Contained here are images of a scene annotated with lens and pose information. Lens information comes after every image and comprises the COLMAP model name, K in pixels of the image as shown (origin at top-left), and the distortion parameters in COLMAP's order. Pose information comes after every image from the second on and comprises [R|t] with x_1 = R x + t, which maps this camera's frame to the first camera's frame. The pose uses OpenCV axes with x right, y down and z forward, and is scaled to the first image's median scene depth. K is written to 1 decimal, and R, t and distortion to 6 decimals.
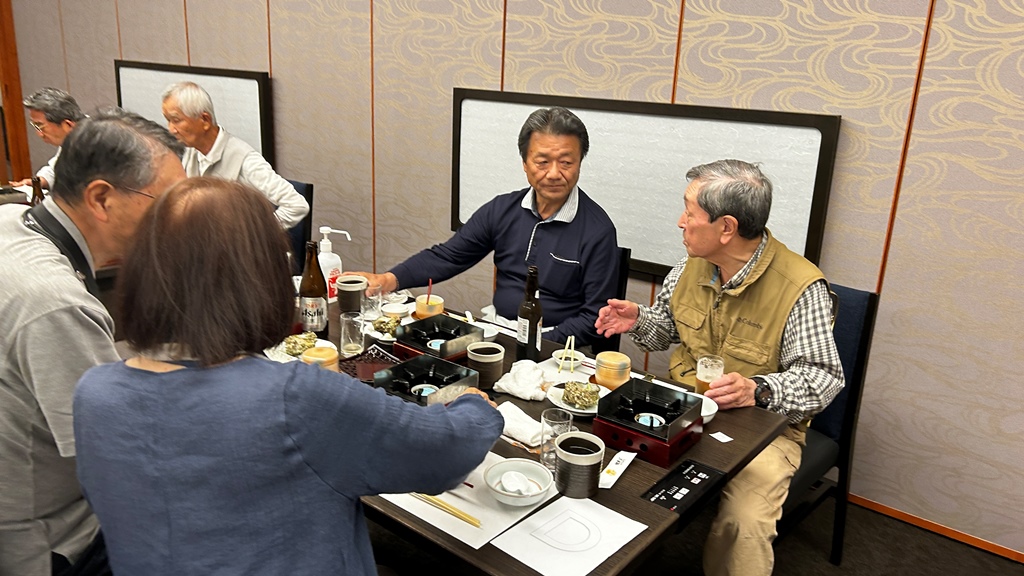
lens RADIAL K [[750.4, 0, 512.0], [0, 750.4, 288.0], [0, 0, 1]] dist [0.002384, -0.002385]
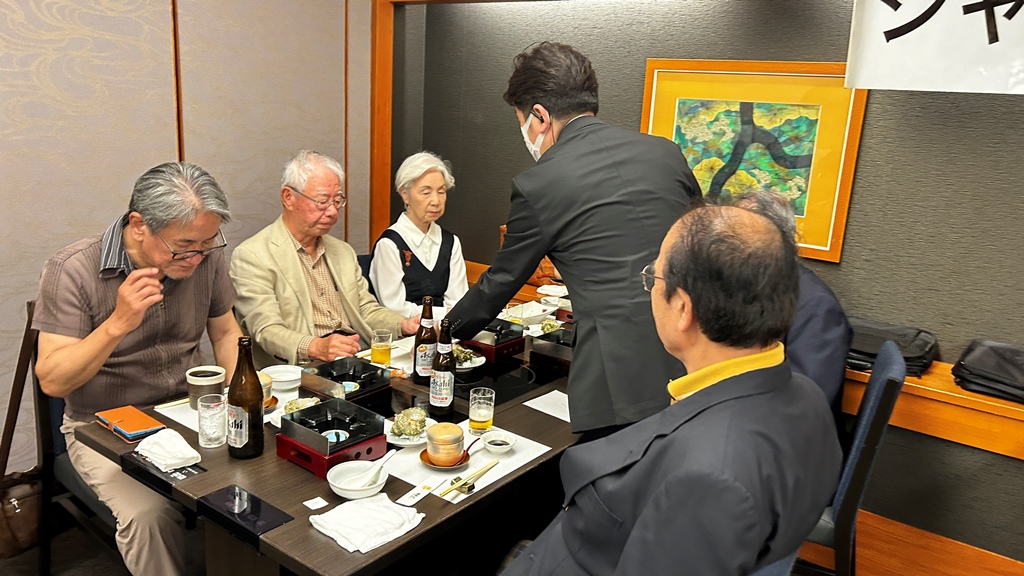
lens RADIAL K [[750.4, 0, 512.0], [0, 750.4, 288.0], [0, 0, 1]] dist [0.002384, -0.002385]
pose [[-0.051411, -0.278683, 0.959006, -0.748534], [0.237250, 0.929377, 0.282792, -0.192847], [-0.970087, 0.242063, 0.018337, 0.518858]]
